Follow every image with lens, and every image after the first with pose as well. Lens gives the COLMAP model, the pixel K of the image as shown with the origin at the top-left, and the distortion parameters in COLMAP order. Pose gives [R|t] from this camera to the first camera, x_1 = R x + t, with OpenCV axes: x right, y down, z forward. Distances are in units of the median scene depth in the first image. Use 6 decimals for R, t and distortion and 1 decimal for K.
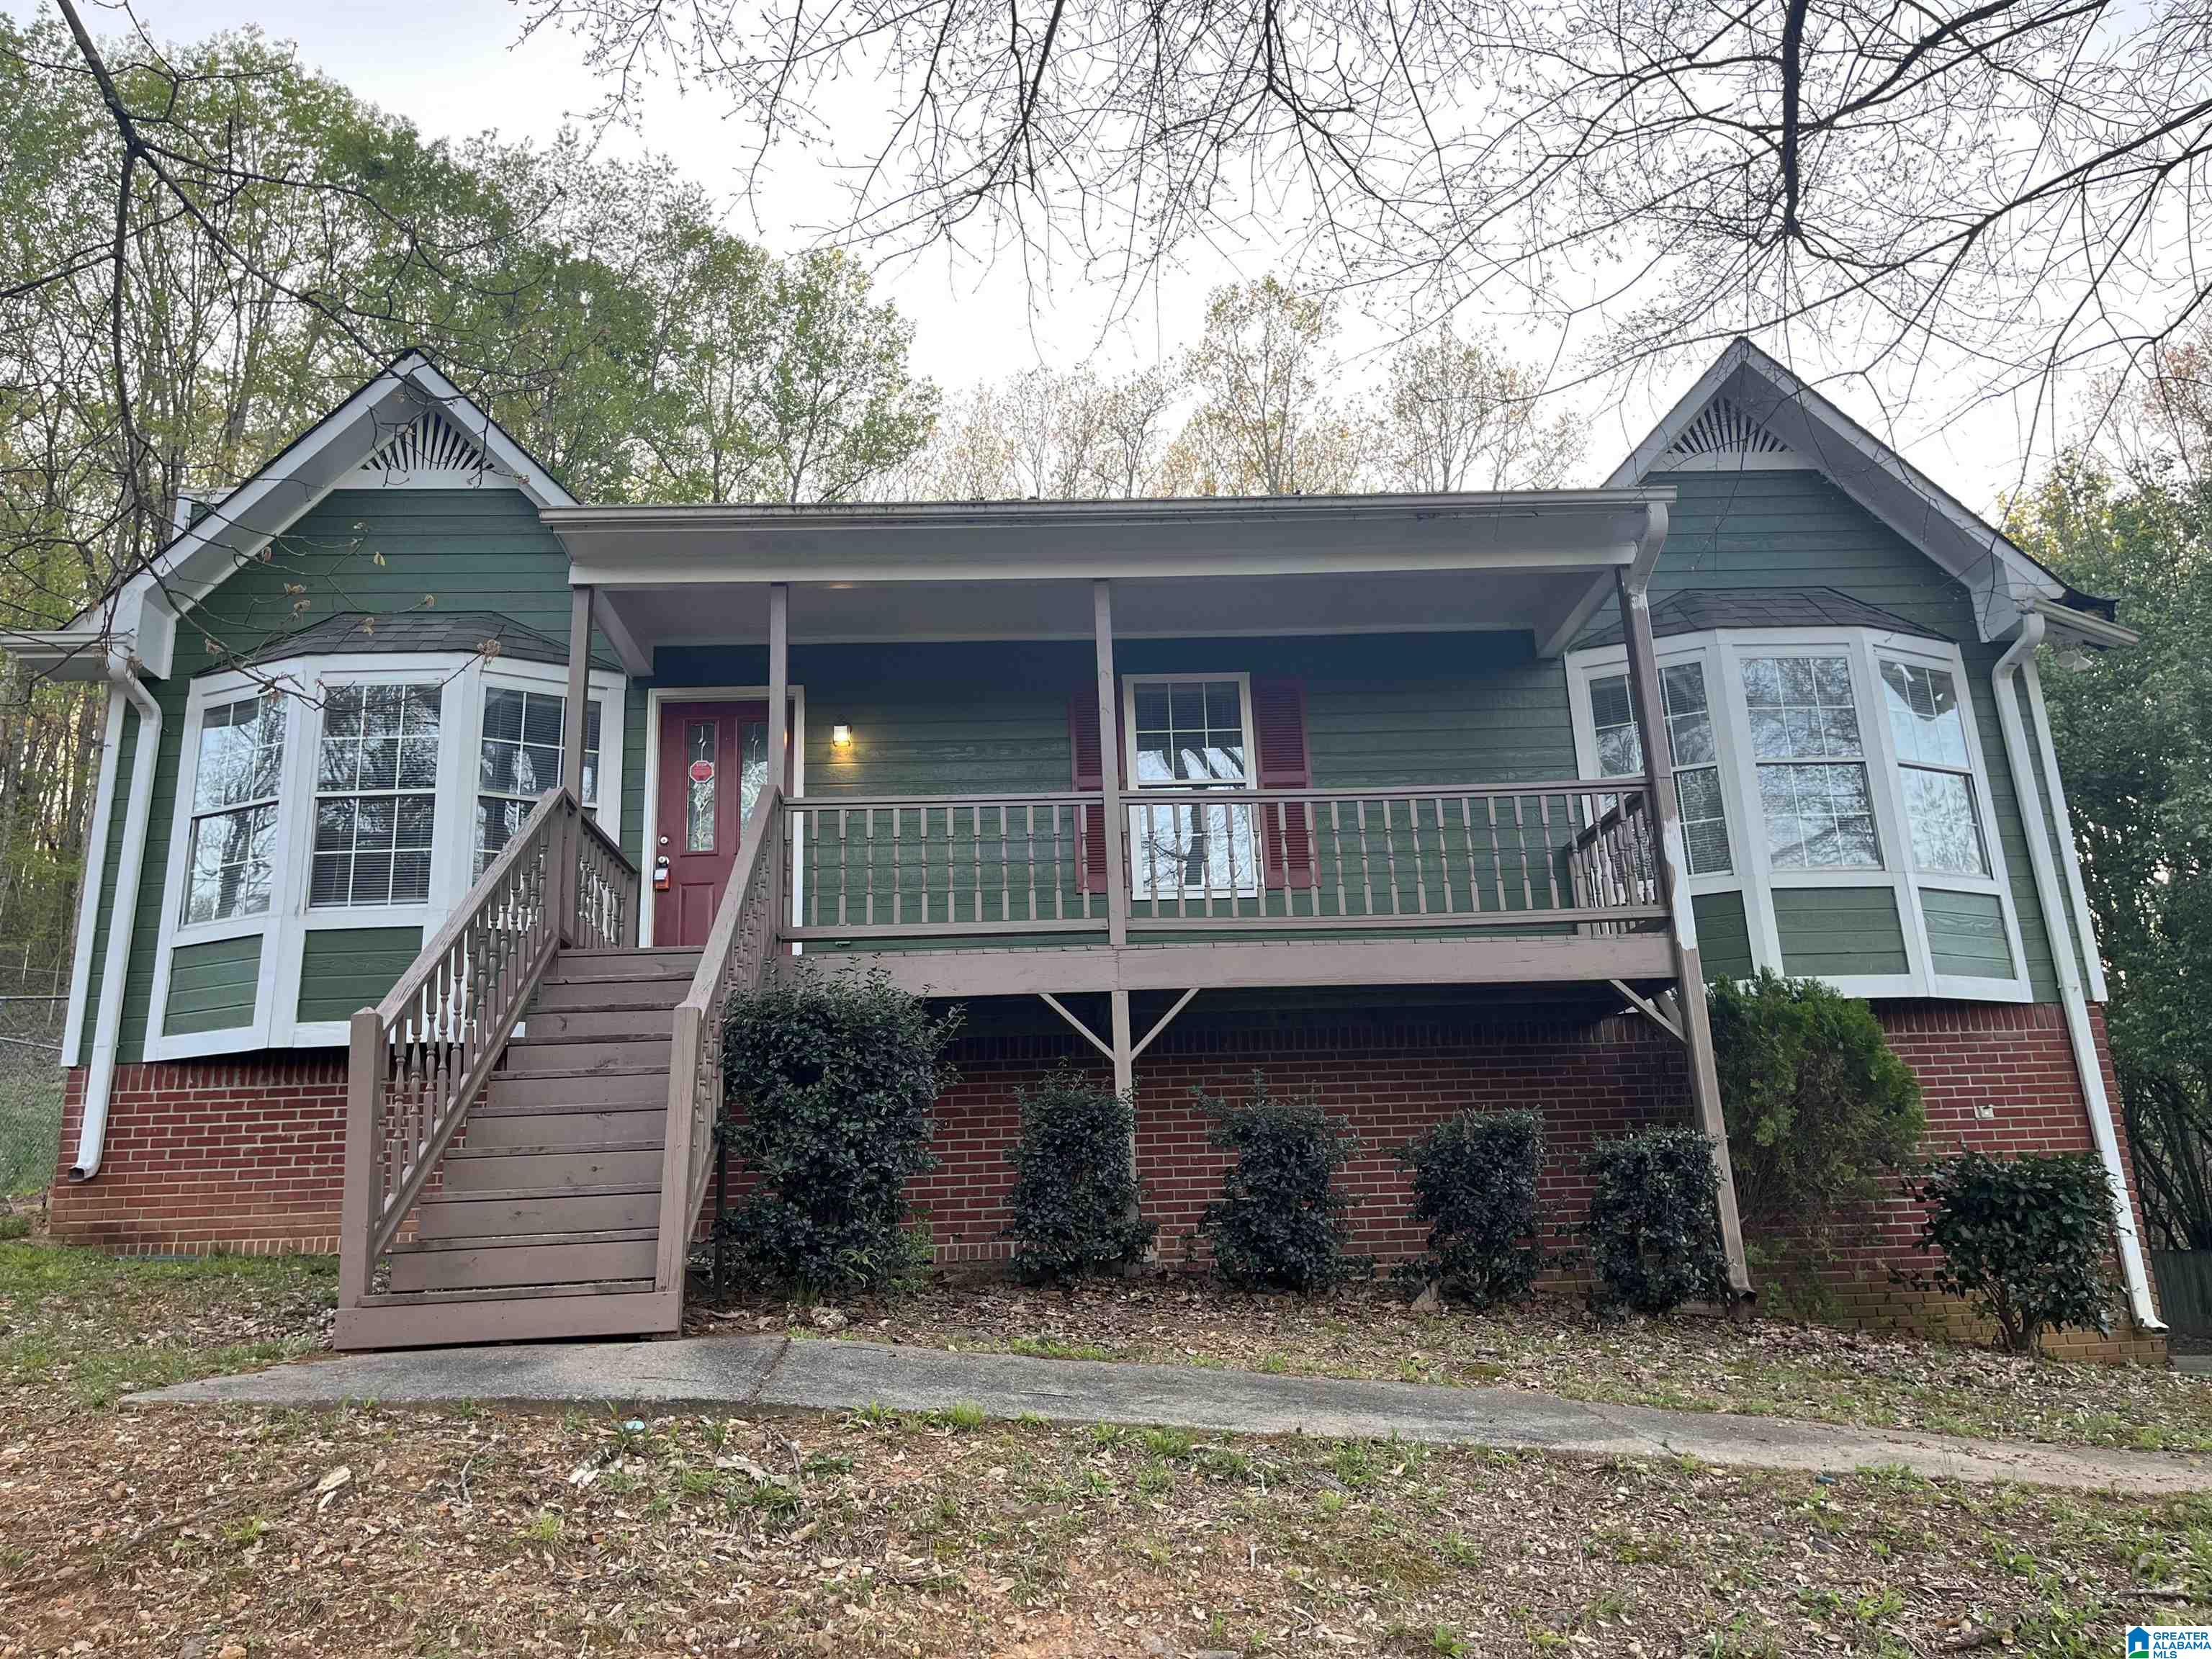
lens RADIAL K [[1670.3, 0, 1118.7], [0, 1670.3, 823.2], [0, 0, 1]] dist [0.062775, -0.082705]
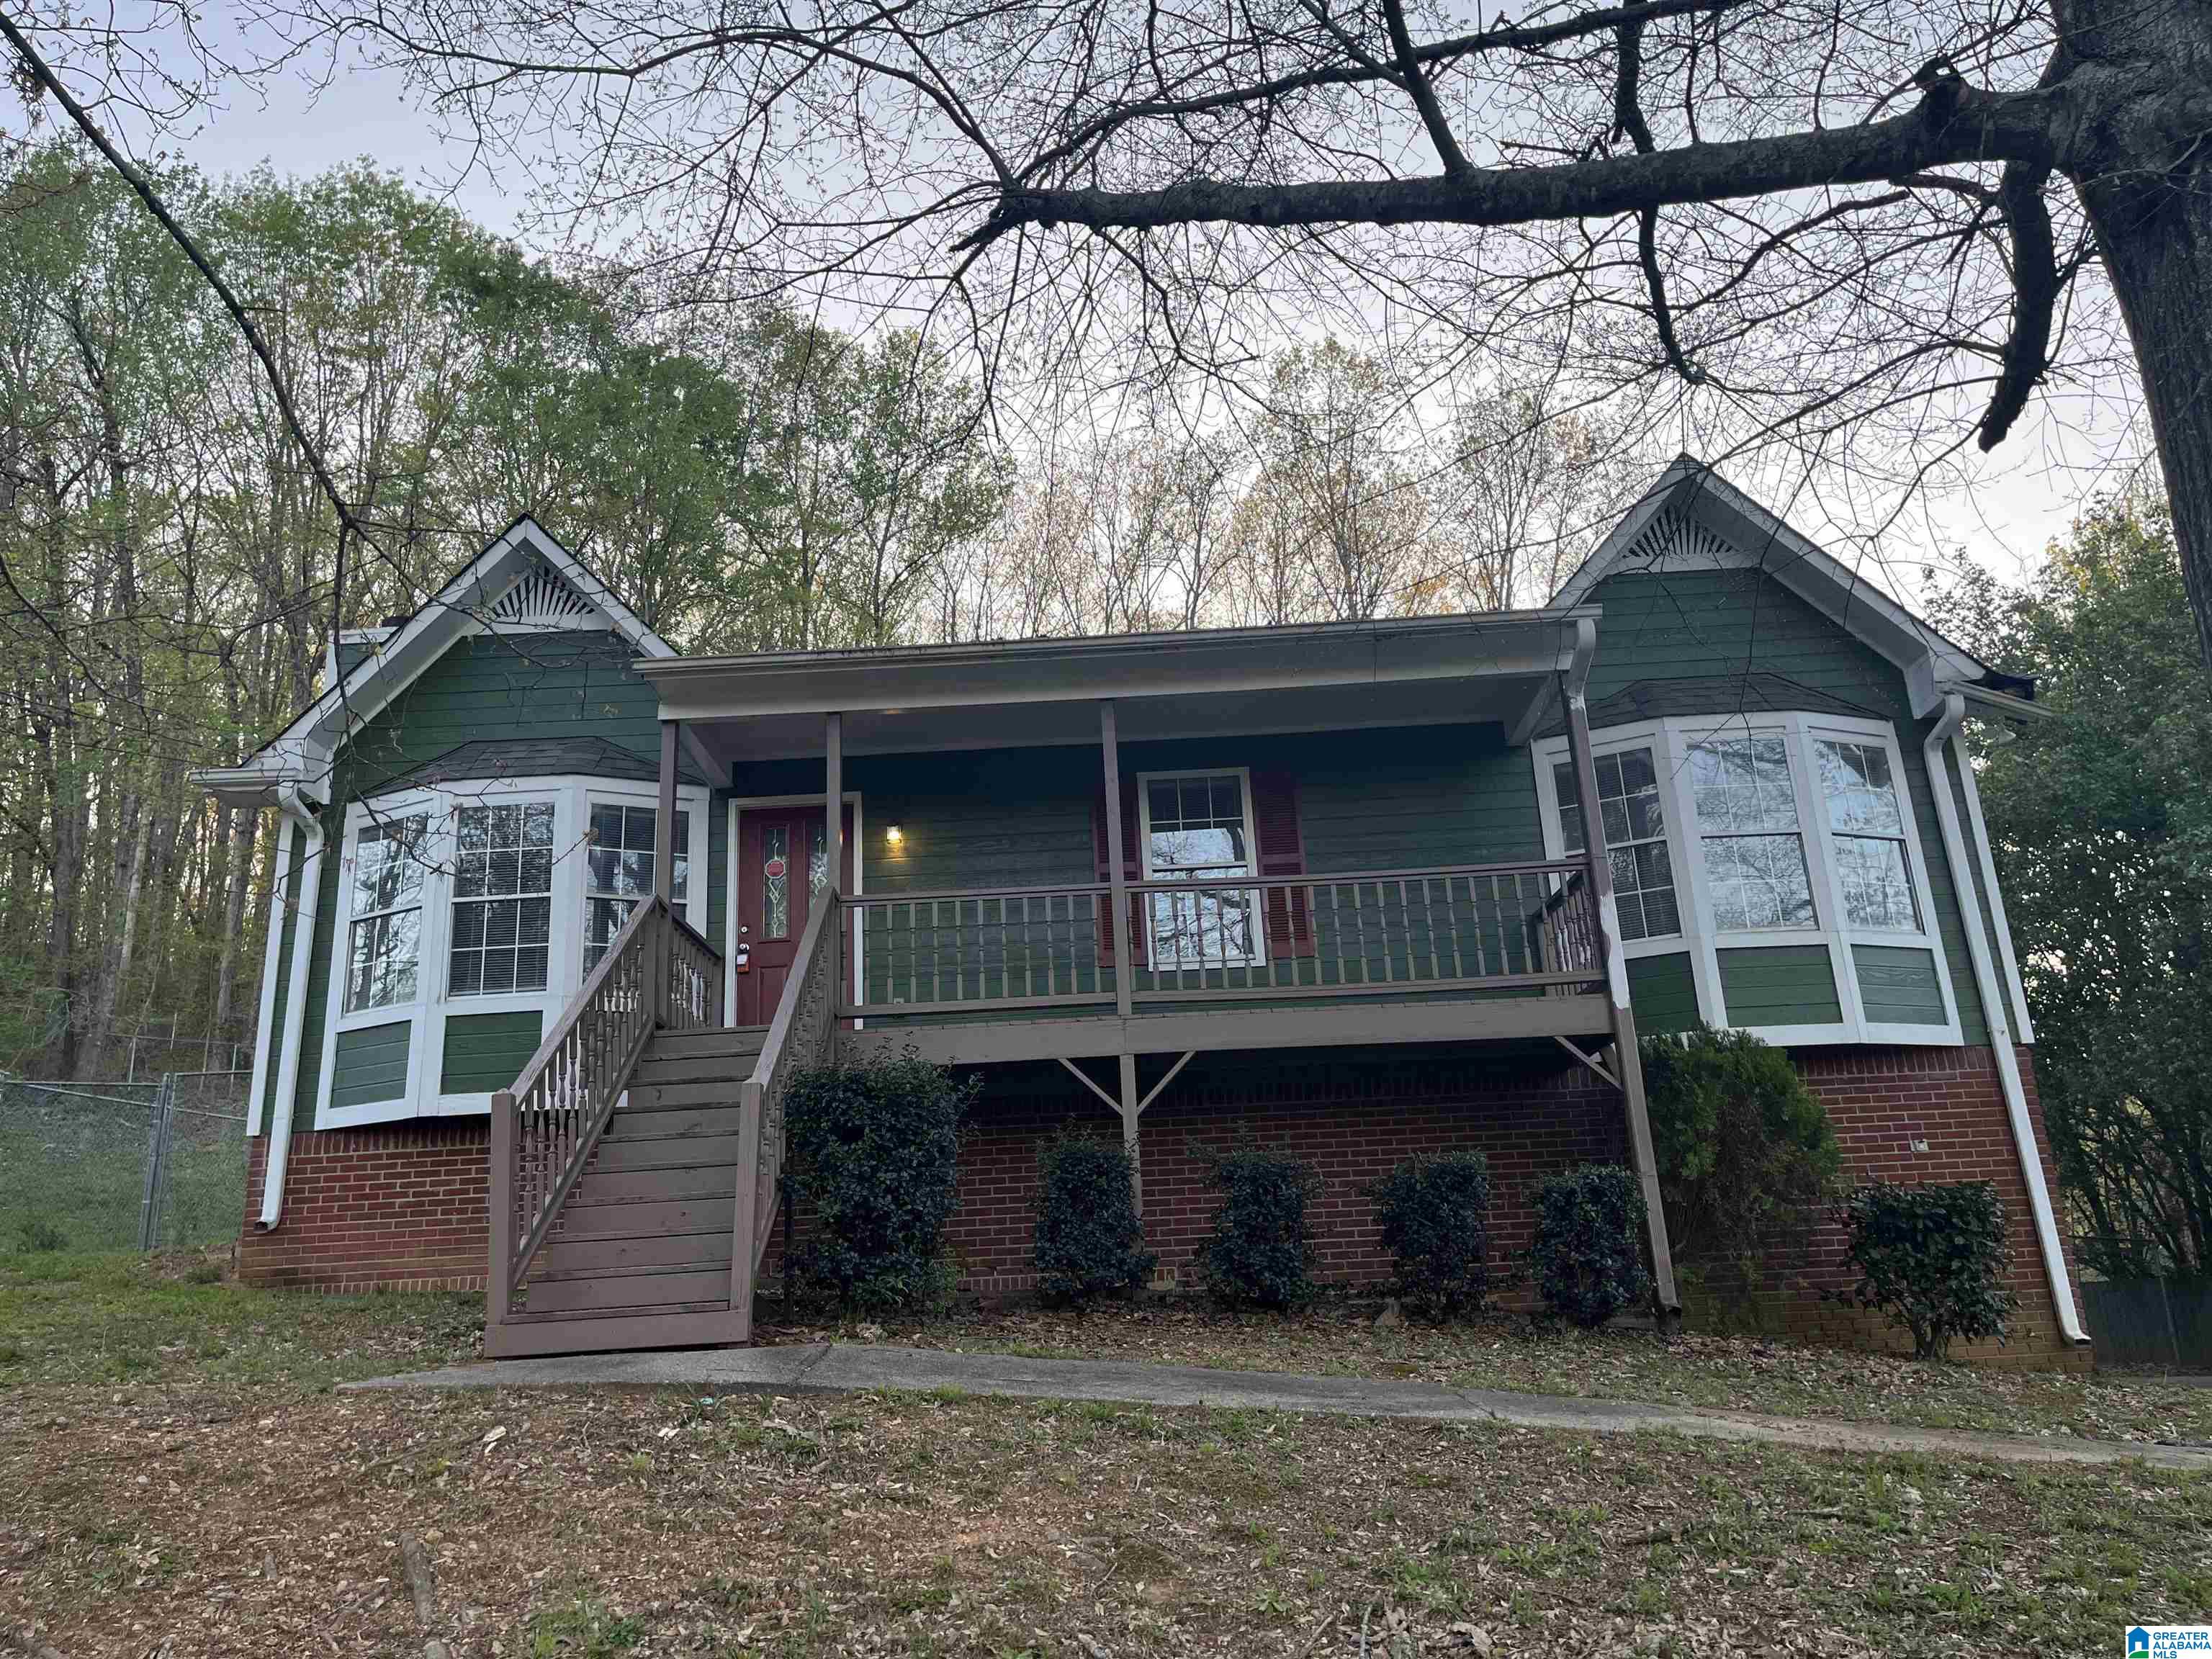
lens RADIAL K [[1670.3, 0, 1116.0], [0, 1670.3, 827.1], [0, 0, 1]] dist [0.062775, -0.082705]
pose [[0.997837, -0.028591, -0.059197, 0.061242], [0.027247, 0.999355, -0.023388, -0.029106], [0.059828, 0.021725, 0.997972, -0.155946]]
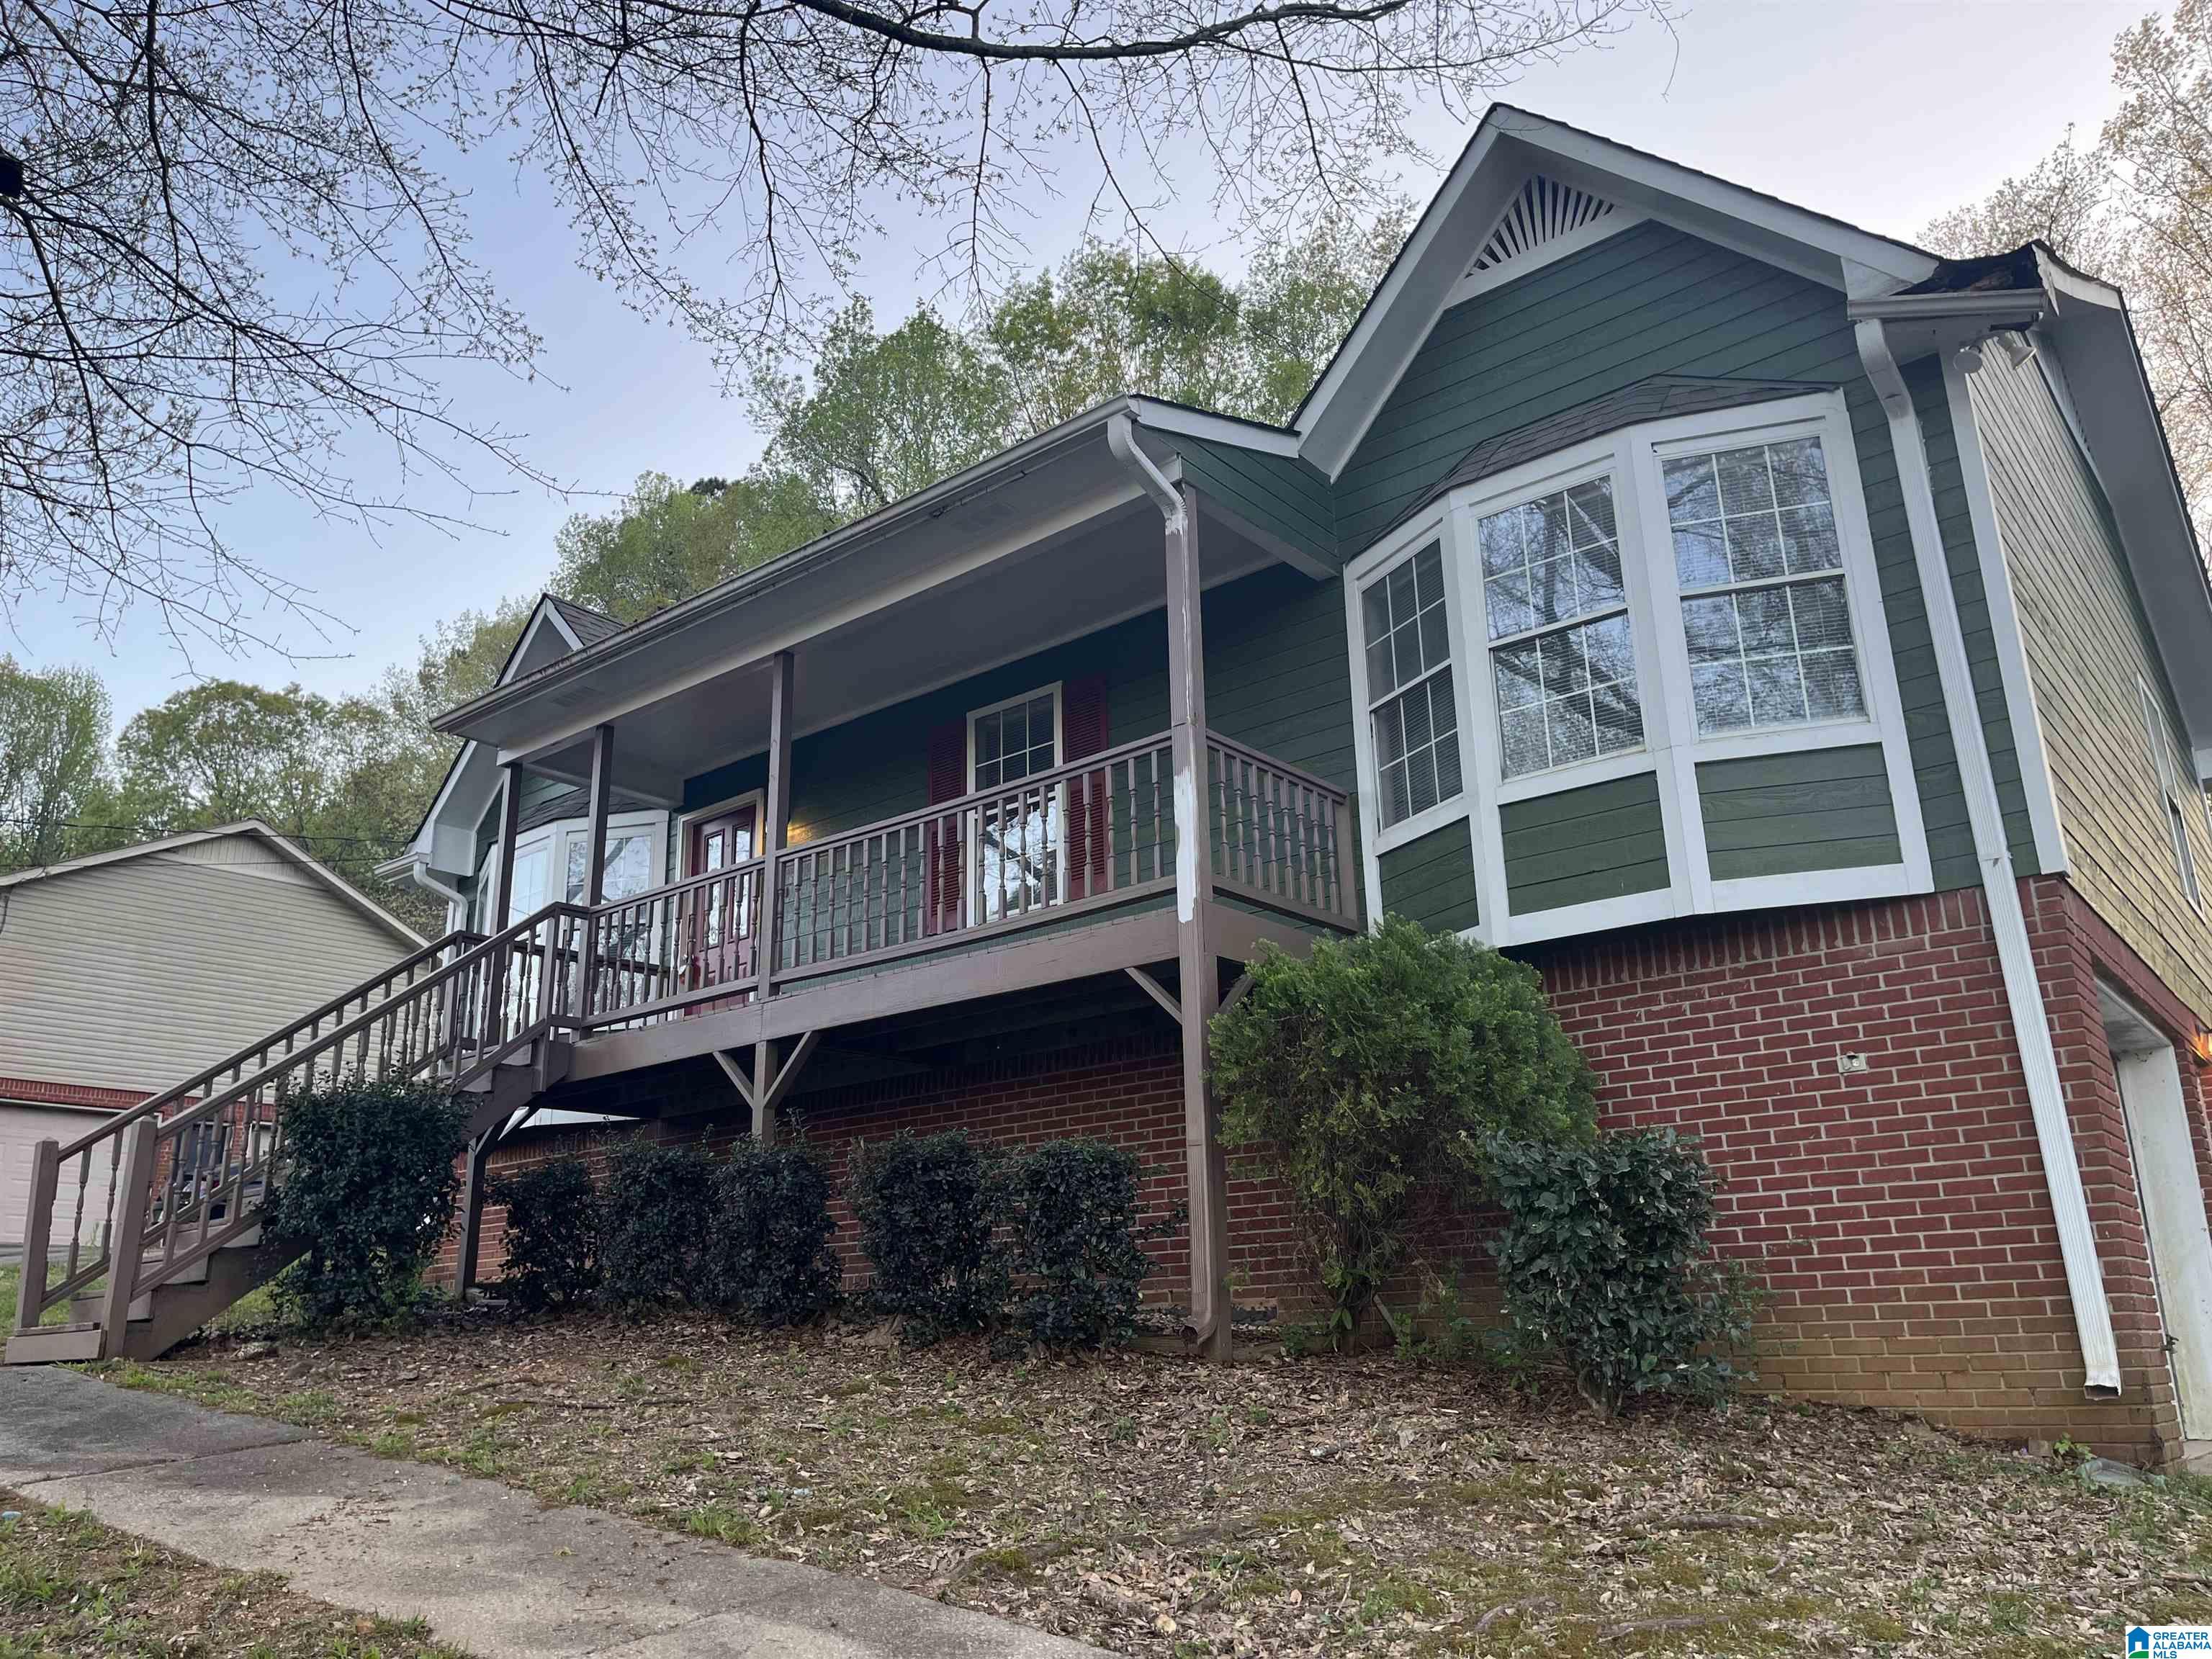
lens RADIAL K [[1670.3, 0, 1108.4], [0, 1670.3, 838.3], [0, 0, 1]] dist [0.062775, -0.082705]
pose [[0.743496, -0.178146, -0.644576, 0.805022], [0.184169, 0.981138, -0.058731, 0.070403], [0.642881, -0.075045, 0.762281, 0.309022]]
